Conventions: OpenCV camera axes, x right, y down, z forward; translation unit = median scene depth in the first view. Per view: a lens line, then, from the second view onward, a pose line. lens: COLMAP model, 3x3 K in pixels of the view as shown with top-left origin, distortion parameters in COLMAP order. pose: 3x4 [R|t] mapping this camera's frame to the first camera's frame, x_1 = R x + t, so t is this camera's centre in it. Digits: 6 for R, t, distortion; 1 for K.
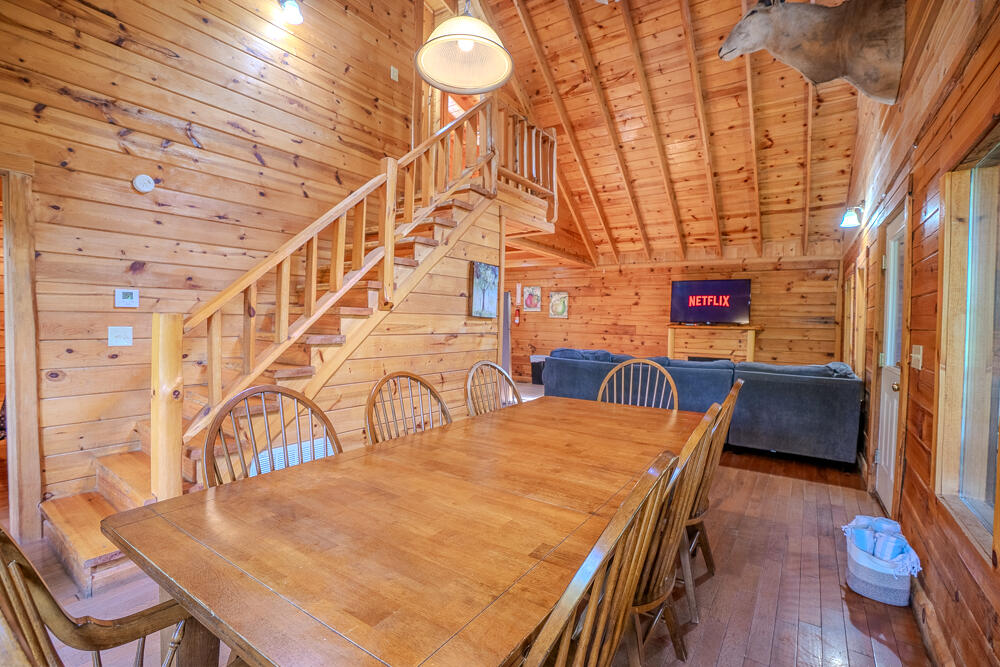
lens RADIAL K [[465.9, 0, 531.8], [0, 465.9, 329.8], [0, 0, 1]] dist [-0.054507, 0.011377]
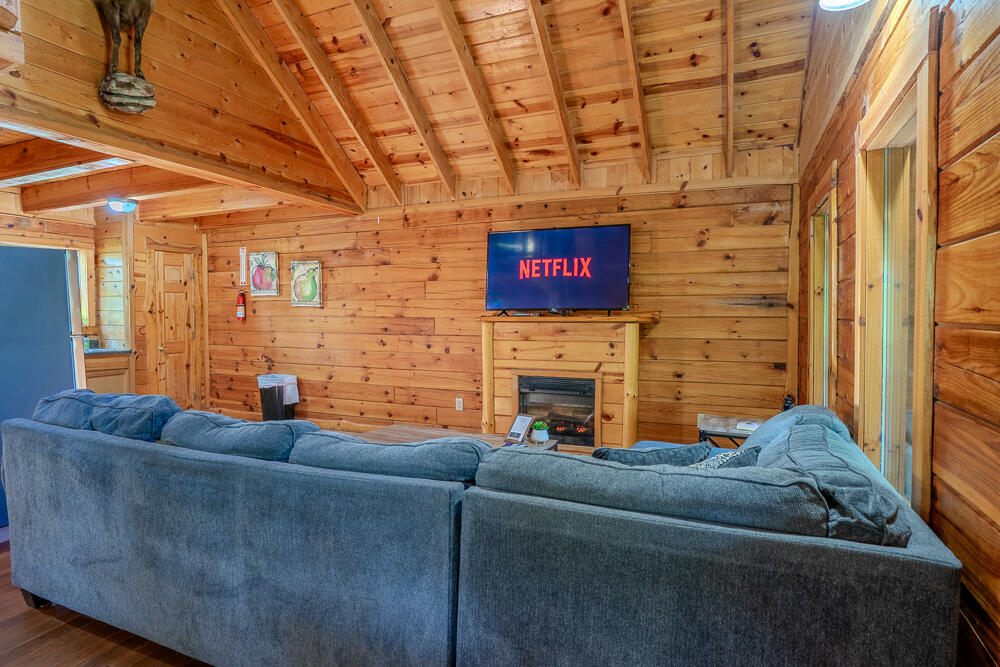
lens RADIAL K [[519.6, 0, 510.3], [0, 519.6, 324.1], [0, 0, 1]] dist [-0.042500, 0.010463]
pose [[0.992795, -0.023965, 0.117408, 0.265100], [0.023137, 0.999697, 0.008405, -0.005528], [-0.117574, -0.005628, 0.993048, 0.427135]]
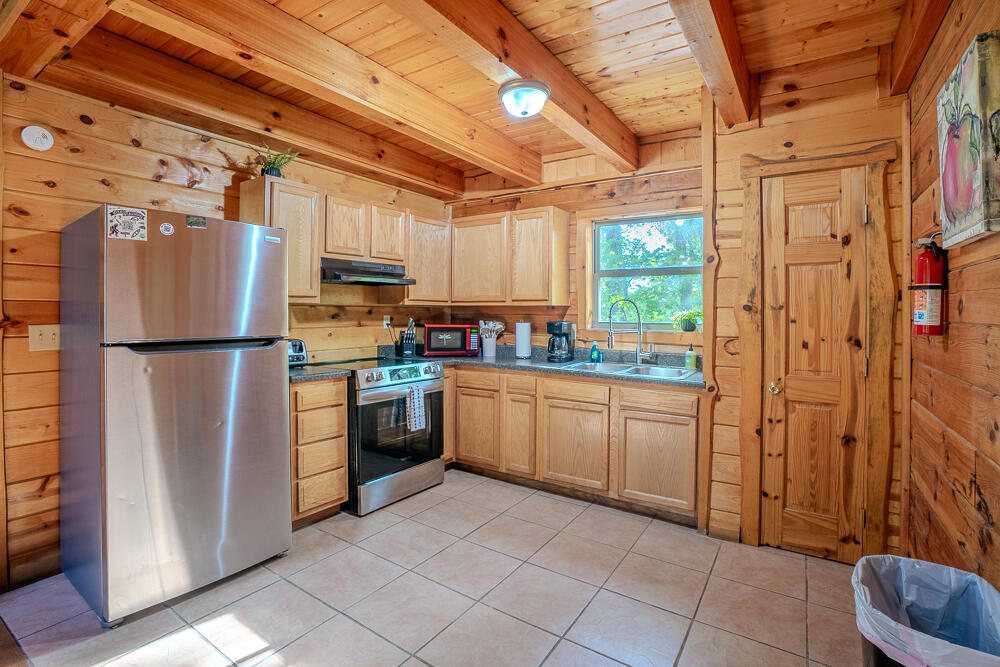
lens RADIAL K [[465.9, 0, 541.3], [0, 465.9, 316.5], [0, 0, 1]] dist [-0.054507, 0.011377]
pose [[-0.006652, -0.006977, -0.999954, 0.157381], [-0.019489, 0.999787, -0.006846, -0.018083], [0.999788, 0.019443, -0.006787, 1.056202]]
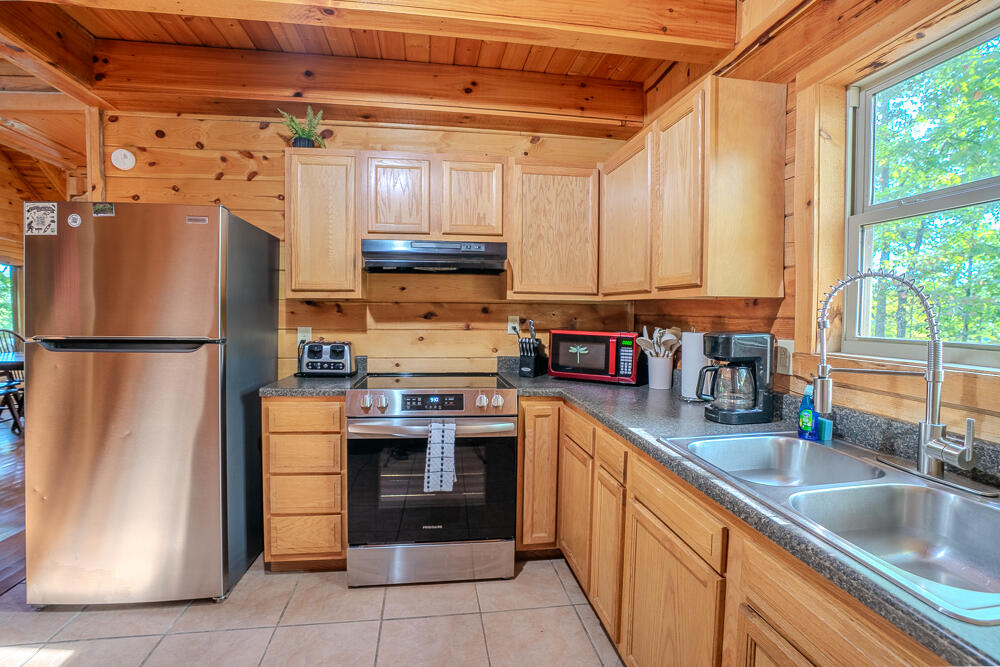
lens RADIAL K [[465.9, 0, 505.0], [0, 465.9, 339.3], [0, 0, 1]] dist [-0.054507, 0.011377]
pose [[-0.778763, 0.017111, -0.627085, -0.075078], [-0.030581, 0.997404, 0.065194, -0.023530], [0.626573, 0.069947, -0.776218, 1.153688]]
